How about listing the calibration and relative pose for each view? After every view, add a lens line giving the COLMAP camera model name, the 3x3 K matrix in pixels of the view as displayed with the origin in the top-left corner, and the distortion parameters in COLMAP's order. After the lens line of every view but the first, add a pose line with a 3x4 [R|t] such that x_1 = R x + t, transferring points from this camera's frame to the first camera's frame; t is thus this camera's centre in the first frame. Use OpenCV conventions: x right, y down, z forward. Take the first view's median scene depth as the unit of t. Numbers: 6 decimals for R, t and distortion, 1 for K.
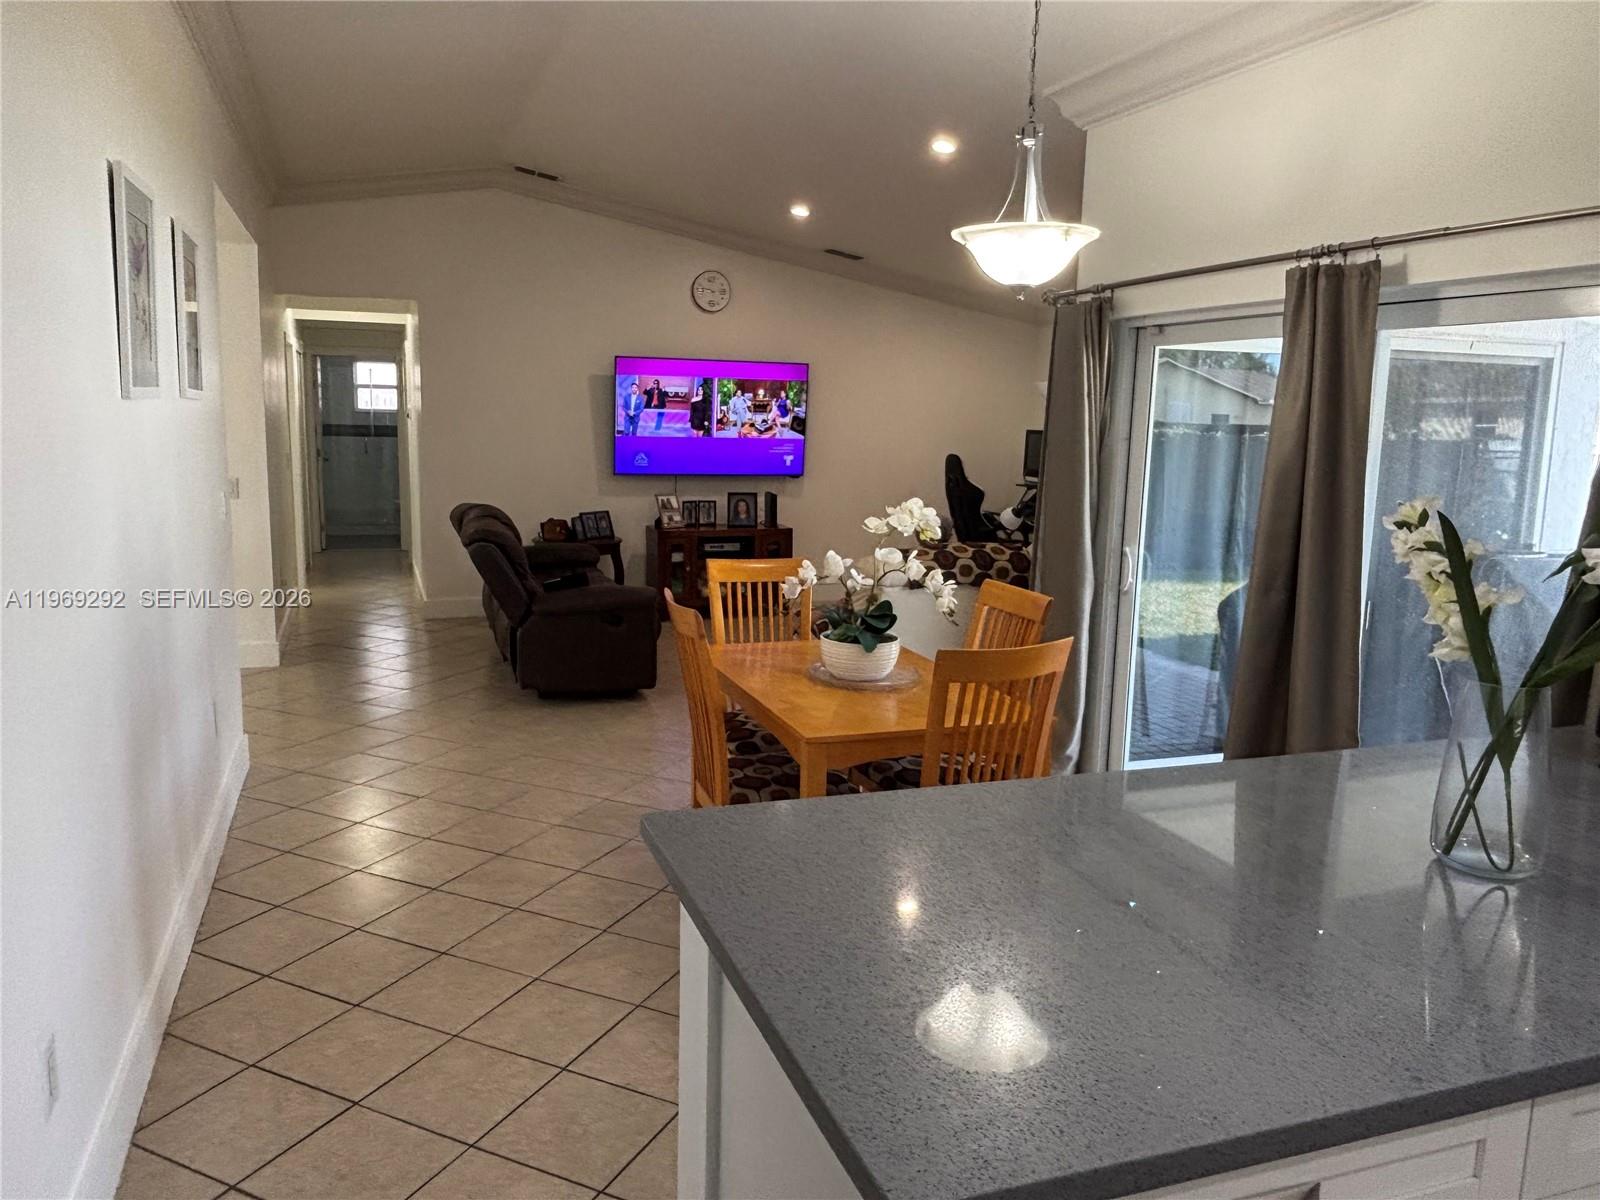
lens RADIAL K [[1171.5, 0, 795.5], [0, 1171.5, 602.1], [0, 0, 1]] dist [0.057806, -0.094356]
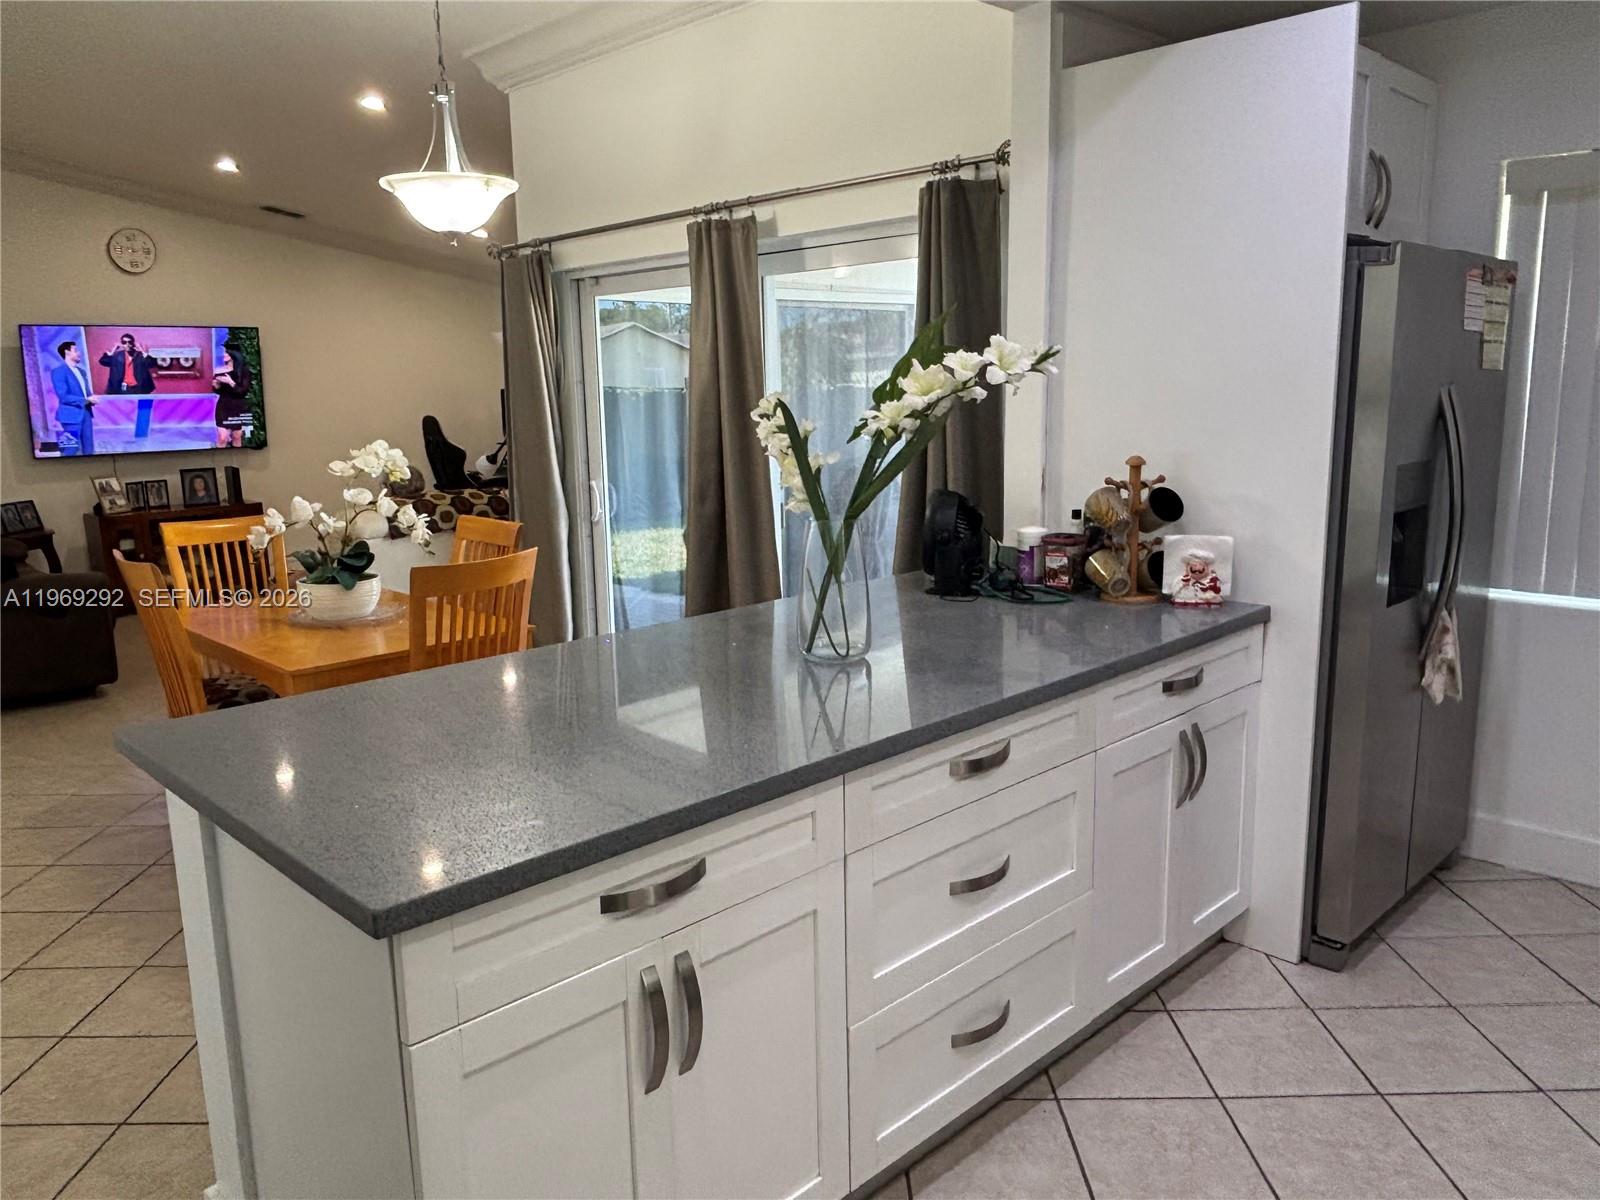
lens RADIAL K [[1171.5, 0, 801.6], [0, 1171.5, 609.4], [0, 0, 1]] dist [0.057806, -0.094356]
pose [[0.909991, -0.115996, 0.398071, 0.009835], [0.105013, 0.993245, 0.049366, 0.048475], [-0.401108, -0.003120, 0.916025, -0.107618]]
